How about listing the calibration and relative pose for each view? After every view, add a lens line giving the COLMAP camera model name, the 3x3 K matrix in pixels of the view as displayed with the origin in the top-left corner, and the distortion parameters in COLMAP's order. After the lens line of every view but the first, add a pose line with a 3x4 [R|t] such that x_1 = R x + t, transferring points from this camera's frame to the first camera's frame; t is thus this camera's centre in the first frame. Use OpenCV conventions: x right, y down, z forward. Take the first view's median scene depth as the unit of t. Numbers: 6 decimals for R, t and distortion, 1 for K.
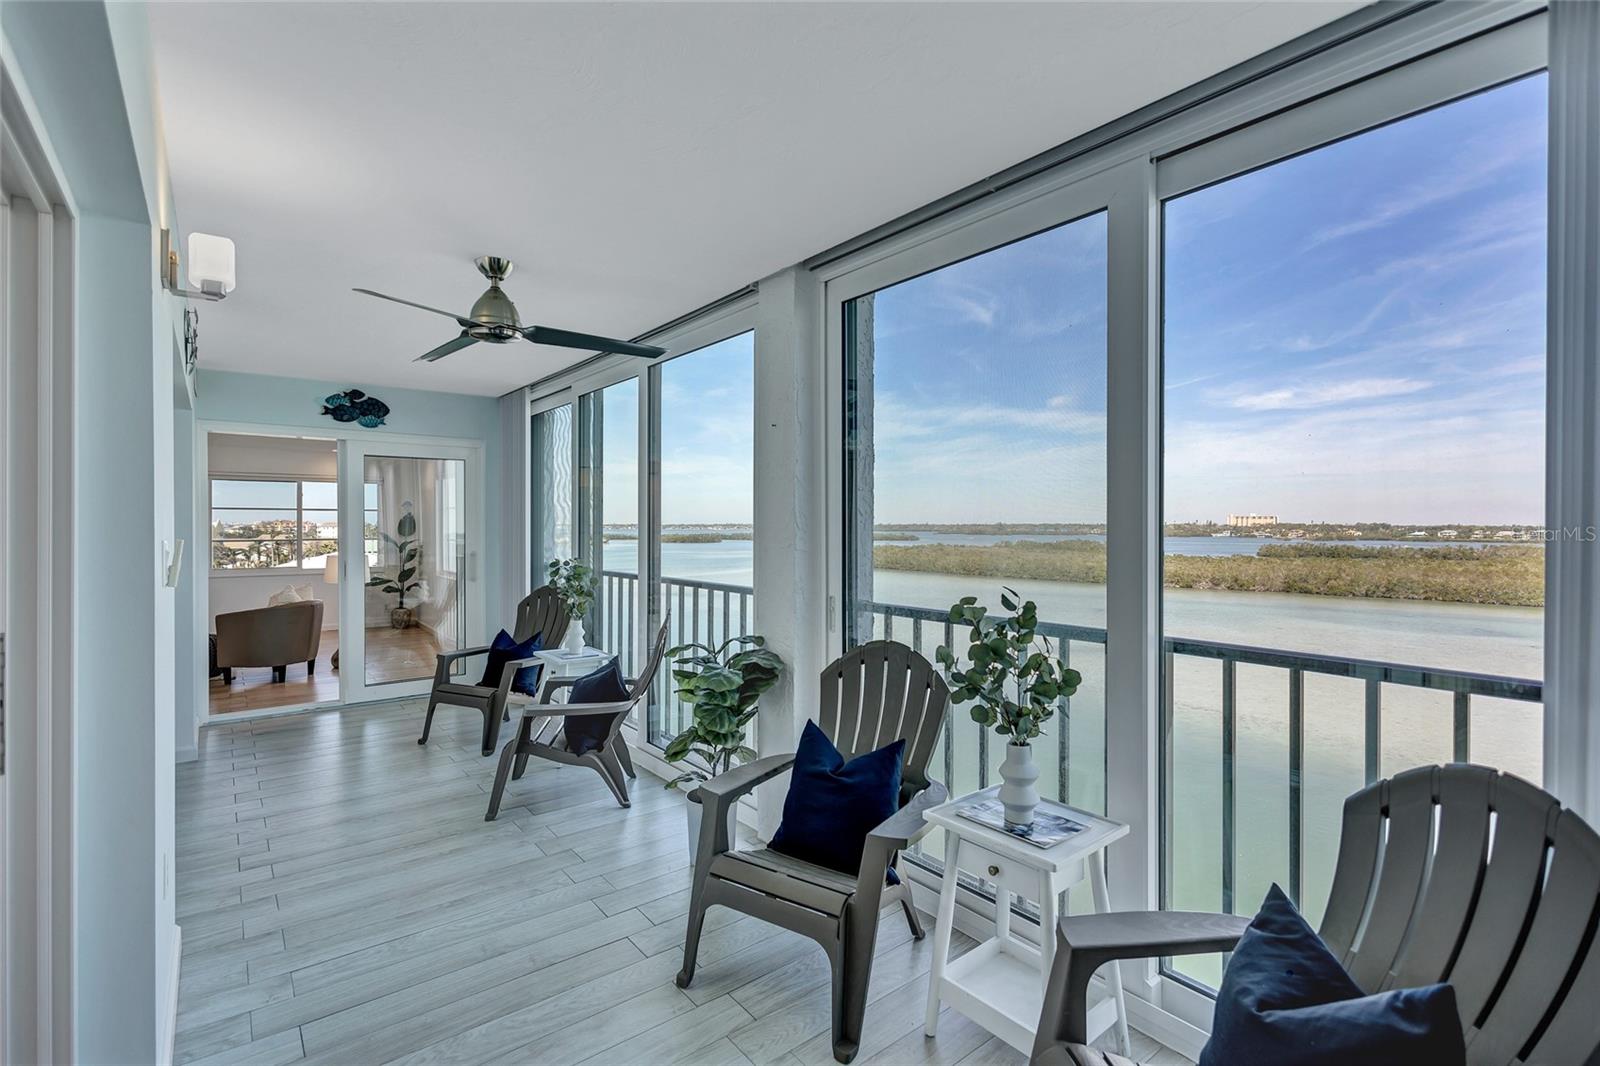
lens RADIAL K [[731.6, 0, 804.5], [0, 731.6, 522.9], [0, 0, 1]] dist [0.007318, -0.002180]
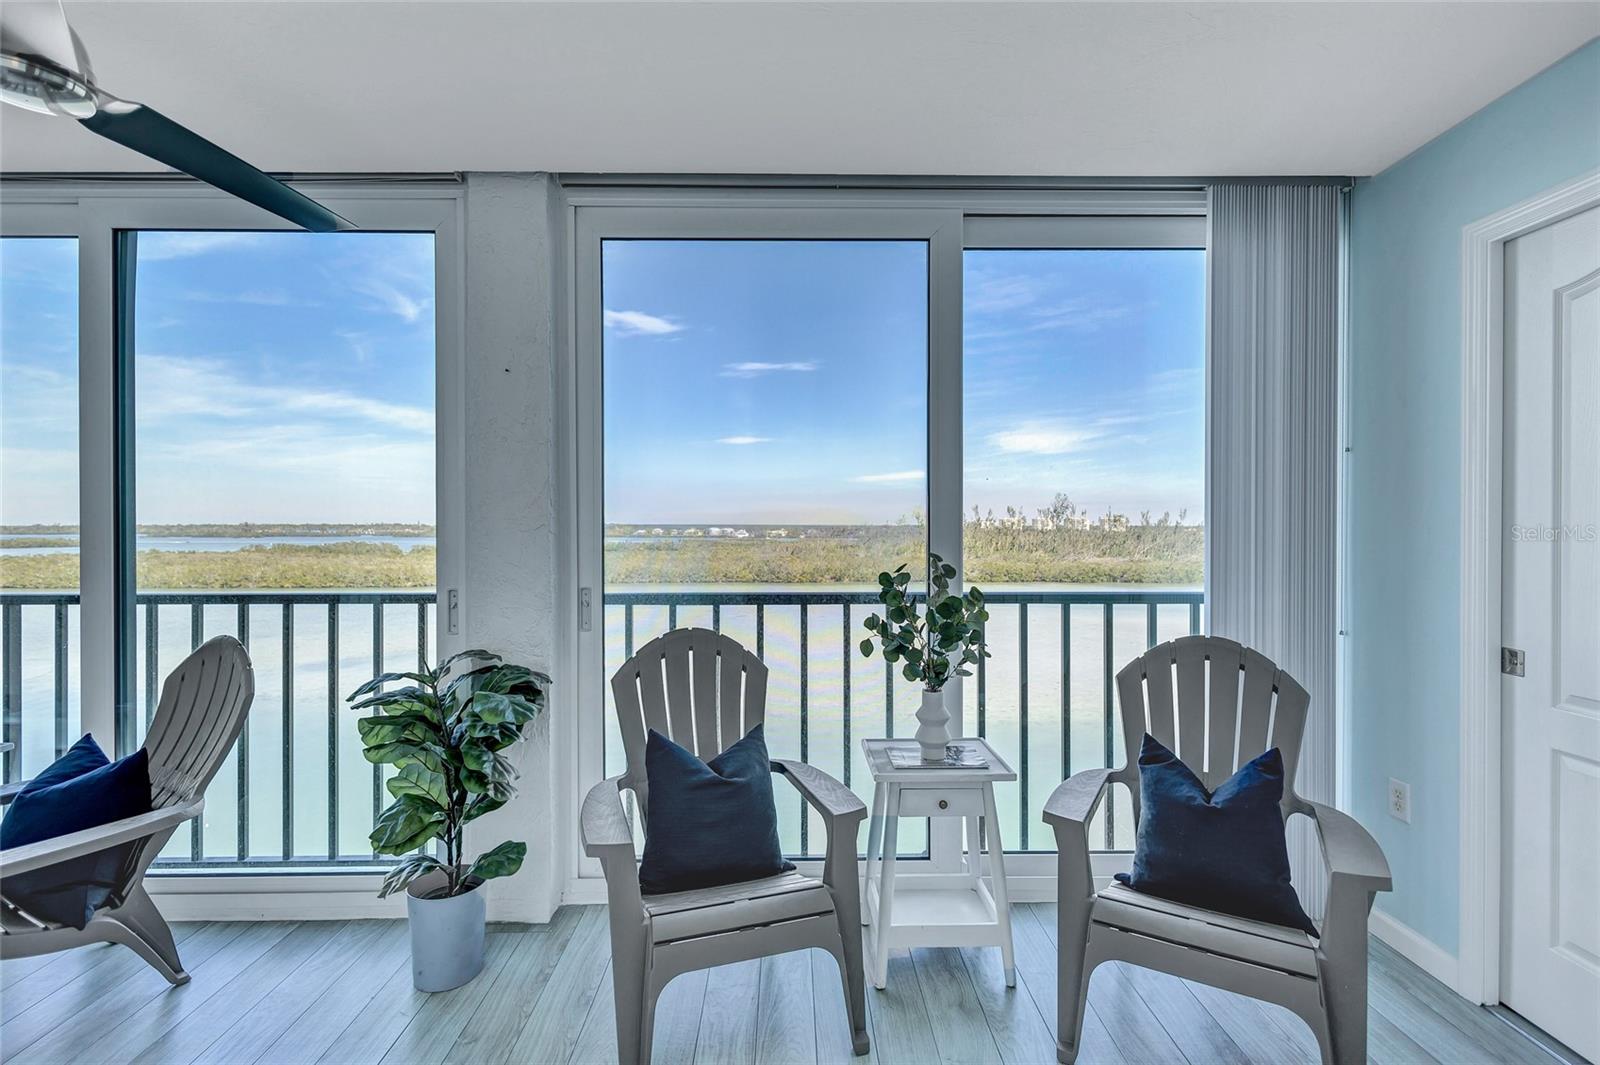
lens RADIAL K [[731.6, 0, 792.4], [0, 731.6, 542.3], [0, 0, 1]] dist [0.007318, -0.002180]
pose [[0.617241, -0.019389, 0.786535, -0.436911], [-0.001015, 0.999676, 0.025440, 0.021128], [-0.786773, -0.016501, 0.617022, 0.277681]]
